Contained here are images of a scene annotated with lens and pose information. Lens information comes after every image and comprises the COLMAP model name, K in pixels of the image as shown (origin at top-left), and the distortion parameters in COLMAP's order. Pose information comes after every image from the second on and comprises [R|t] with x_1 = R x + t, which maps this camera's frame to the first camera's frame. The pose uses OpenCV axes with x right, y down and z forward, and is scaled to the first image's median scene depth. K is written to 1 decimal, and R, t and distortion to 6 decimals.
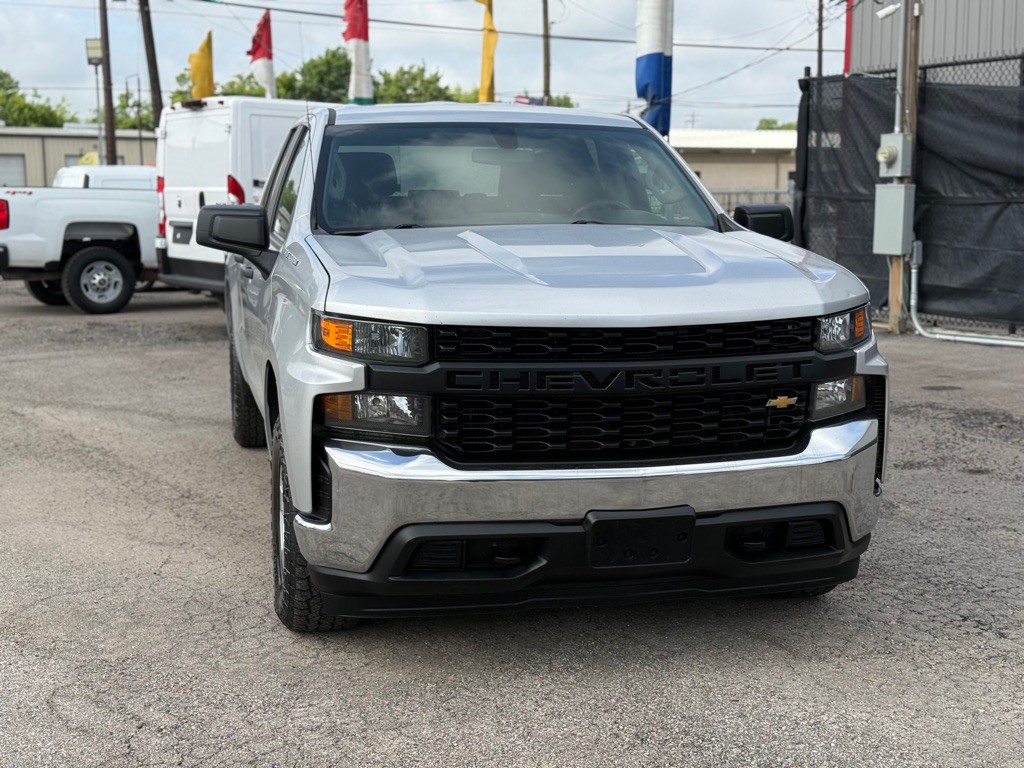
lens RADIAL K [[1430.5, 0, 517.2], [0, 1430.5, 387.0], [0, 0, 1]] dist [0.191150, -0.372765]
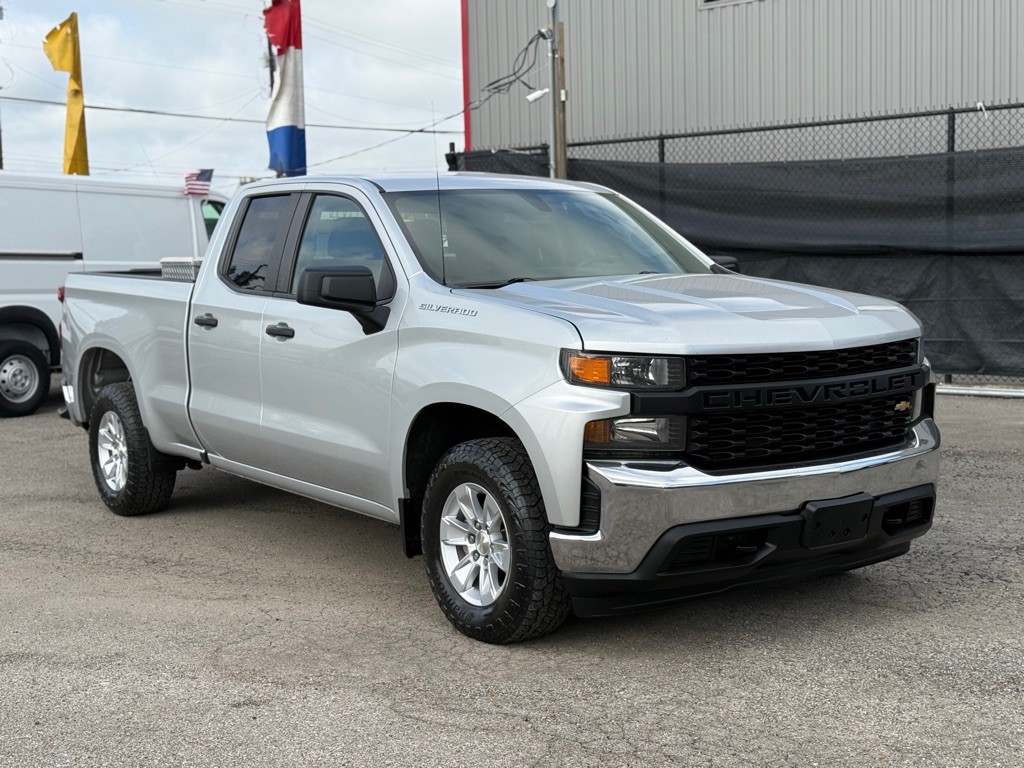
lens RADIAL K [[1430.5, 0, 517.2], [0, 1430.5, 387.0], [0, 0, 1]] dist [0.191150, -0.372765]
pose [[0.922260, -0.054402, 0.382723, -0.203138], [0.072670, 0.996796, -0.033426, 0.003877], [-0.379678, 0.058640, 0.923258, -0.013637]]
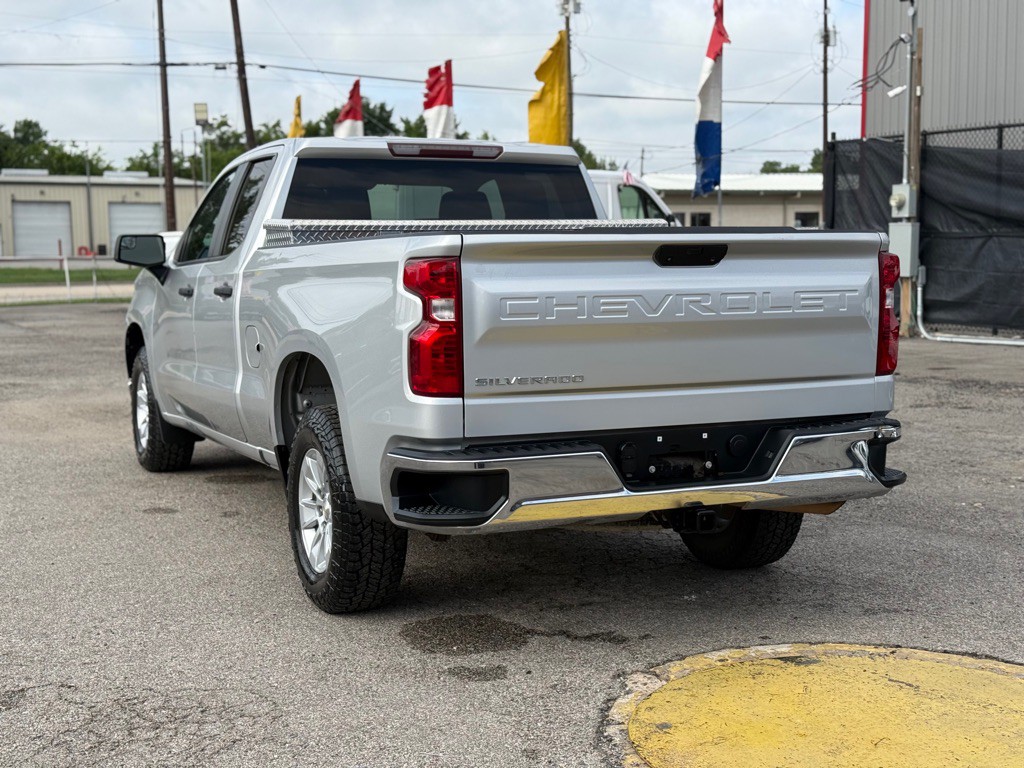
lens RADIAL K [[1430.5, 0, 517.2], [0, 1430.5, 387.0], [0, 0, 1]] dist [0.191150, -0.372765]
pose [[0.999978, -0.006160, -0.002495, -0.087093], [0.006086, 0.999569, -0.028720, 0.044158], [0.002671, 0.028704, 0.999584, -0.307639]]
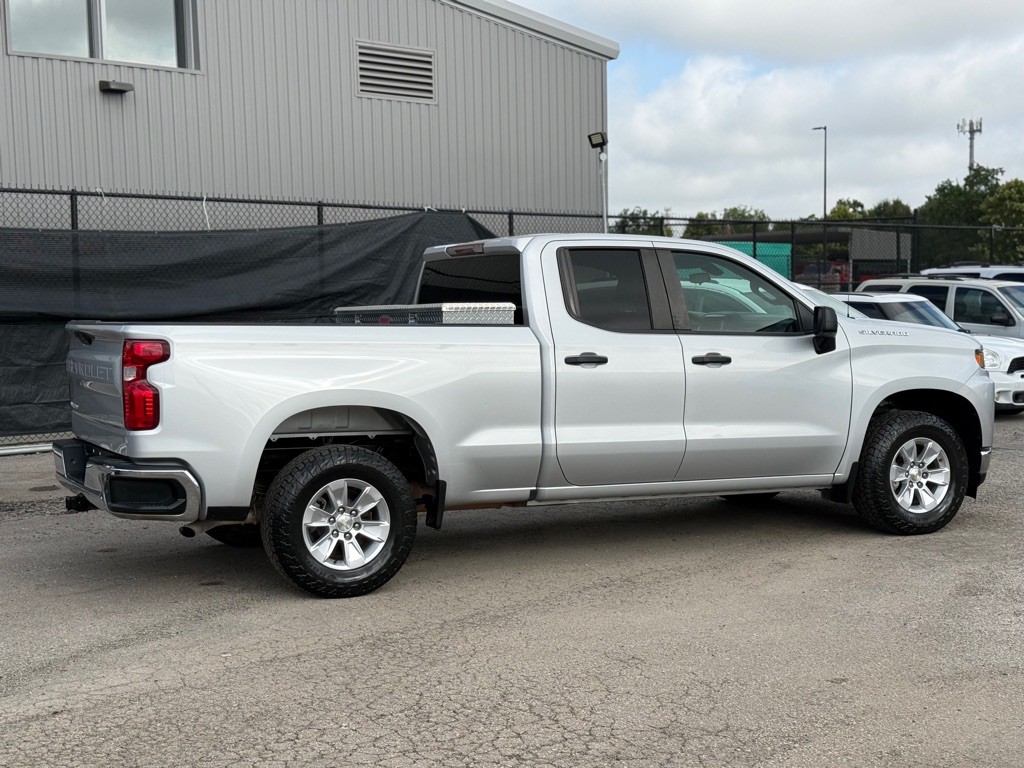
lens RADIAL K [[1430.5, 0, 517.2], [0, 1430.5, 387.0], [0, 0, 1]] dist [0.191150, -0.372765]
pose [[-0.217948, -0.051236, 0.974615, -0.675065], [0.148279, 0.985290, 0.084956, -0.091589], [-0.964631, 0.163031, -0.207145, 0.686613]]
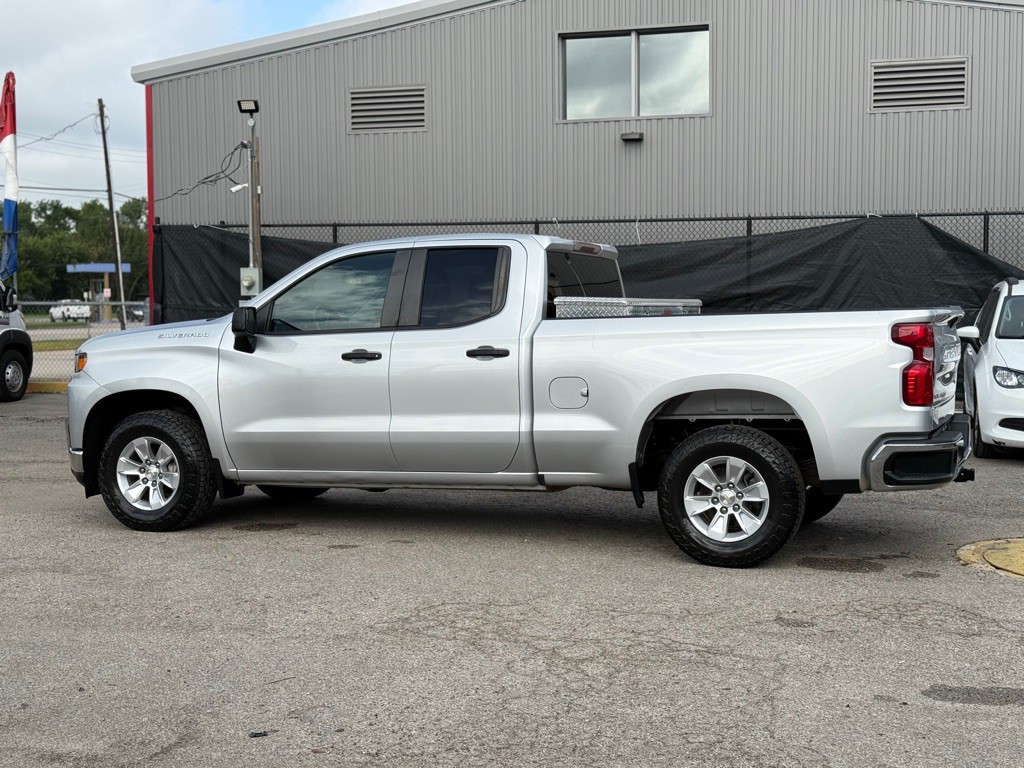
lens RADIAL K [[1430.5, 0, 517.2], [0, 1430.5, 387.0], [0, 0, 1]] dist [0.191150, -0.372765]
pose [[0.708557, -0.036877, 0.704689, -0.622019], [0.091675, 0.994981, -0.040111, 0.037207], [-0.699673, 0.093024, 0.708382, -0.261120]]
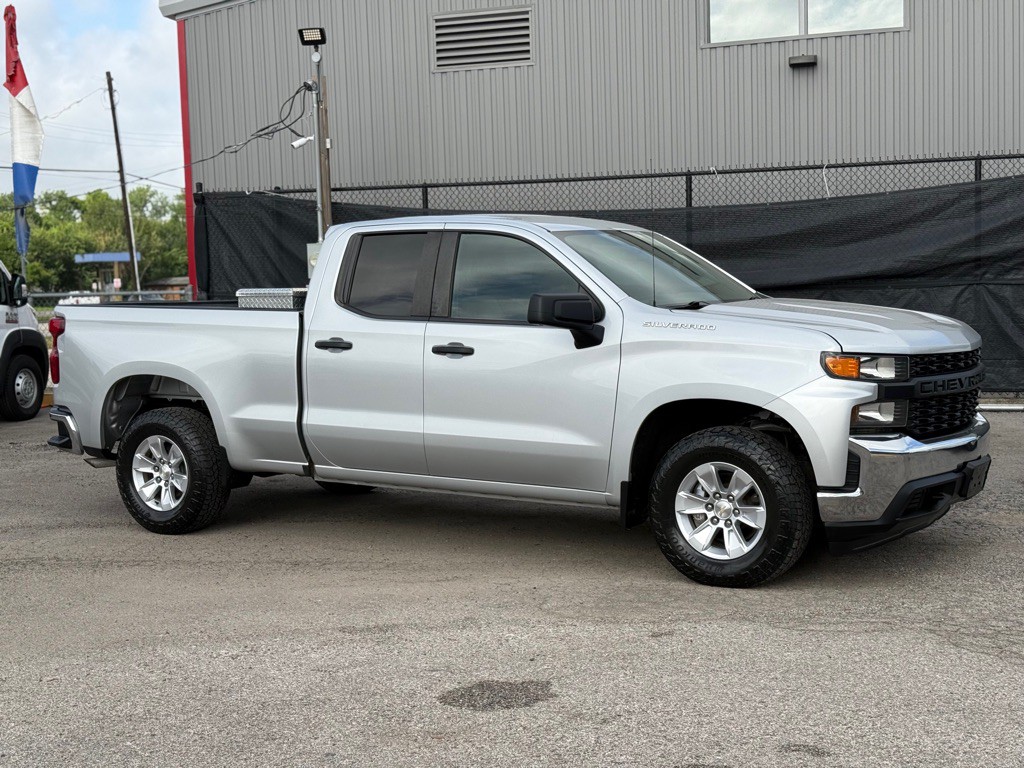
lens RADIAL K [[1430.5, 0, 517.2], [0, 1430.5, 387.0], [0, 0, 1]] dist [0.191150, -0.372765]
pose [[0.711459, -0.063986, 0.699808, -0.472542], [0.116157, 0.992855, -0.027310, -0.004502], [-0.693061, 0.100718, 0.713808, 0.047805]]
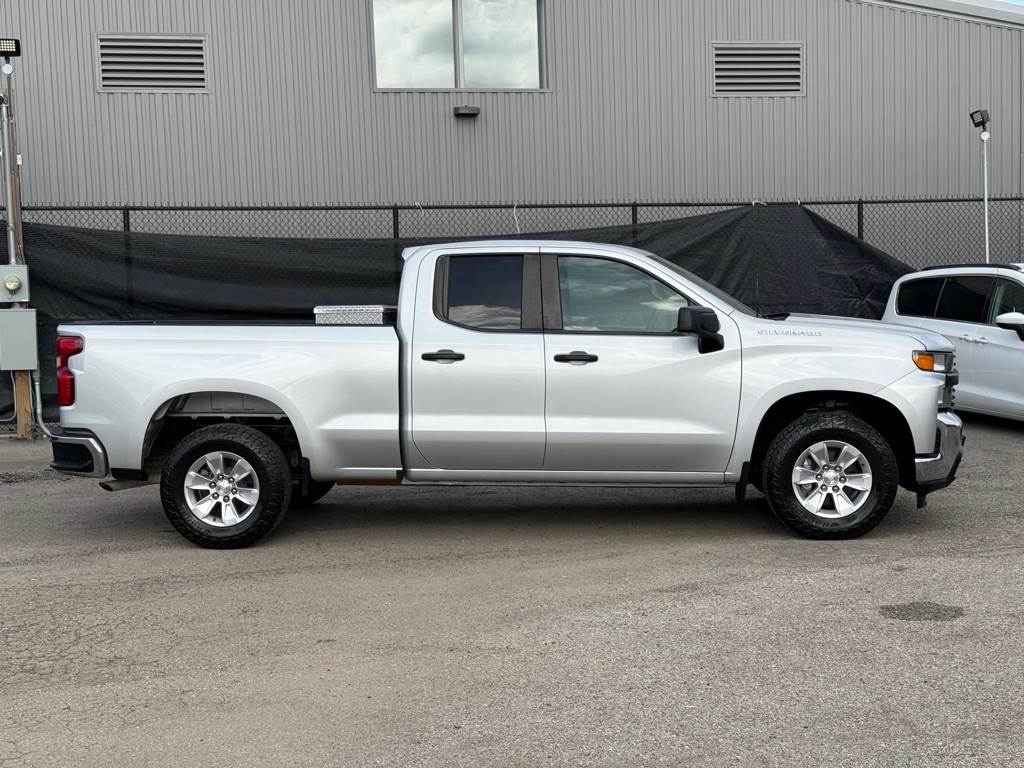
lens RADIAL K [[1430.5, 0, 517.2], [0, 1430.5, 387.0], [0, 0, 1]] dist [0.191150, -0.372765]
pose [[0.295257, -0.060428, 0.953505, -0.723723], [0.151174, 0.988380, 0.015826, -0.039202], [-0.943382, 0.139472, 0.300962, 0.304131]]
